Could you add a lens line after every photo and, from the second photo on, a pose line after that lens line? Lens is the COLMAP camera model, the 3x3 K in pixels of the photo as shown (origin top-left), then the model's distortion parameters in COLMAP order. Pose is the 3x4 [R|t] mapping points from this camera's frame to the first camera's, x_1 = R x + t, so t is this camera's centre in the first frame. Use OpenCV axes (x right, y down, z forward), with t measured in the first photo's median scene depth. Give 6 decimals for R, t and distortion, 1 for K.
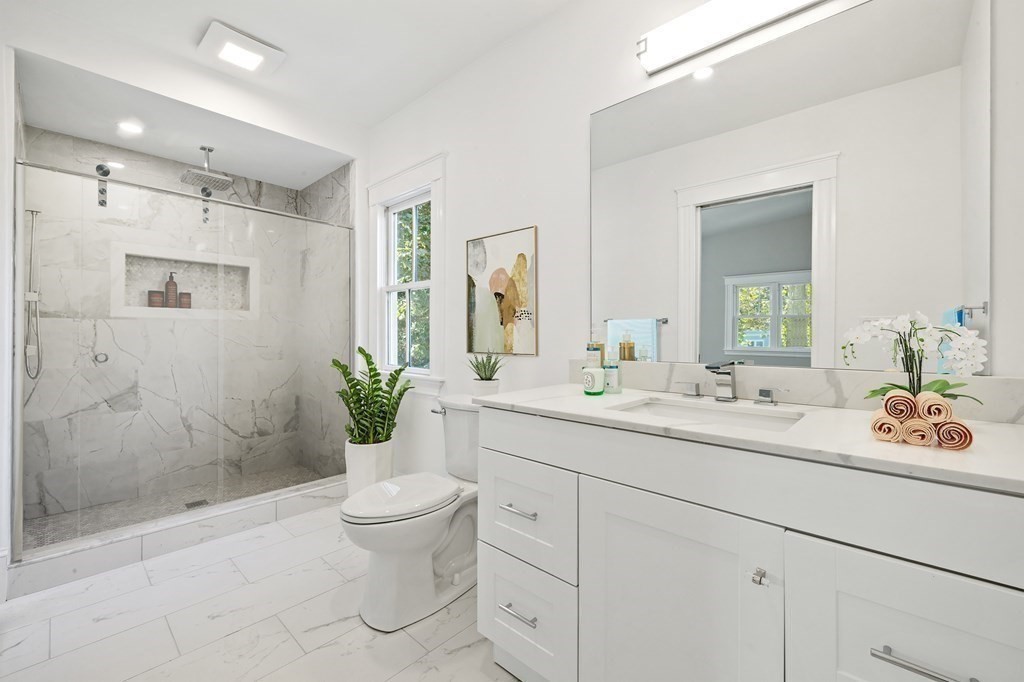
lens RADIAL K [[433.5, 0, 512.8], [0, 433.5, 339.4], [0, 0, 1]] dist [0.001890, -0.000869]
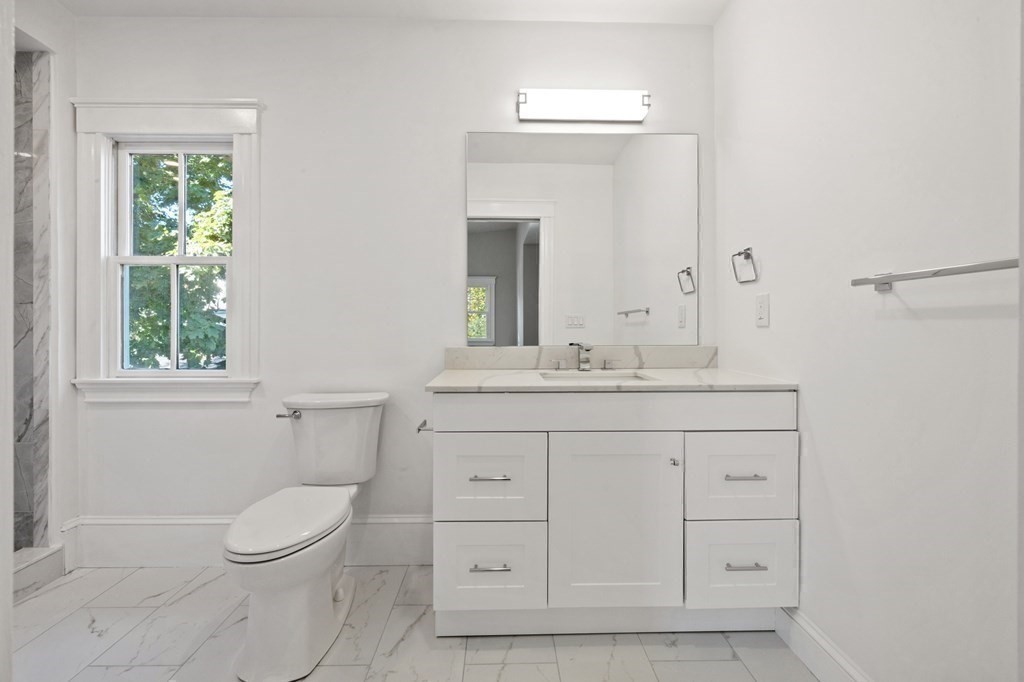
lens RADIAL K [[433.5, 0, 512.7], [0, 433.5, 332.6], [0, 0, 1]] dist [0.001890, -0.000869]
pose [[0.714051, -0.008325, 0.700044, -0.445333], [0.008808, 0.999957, 0.002908, 0.005342], [-0.700038, 0.004090, 0.714094, 0.084517]]
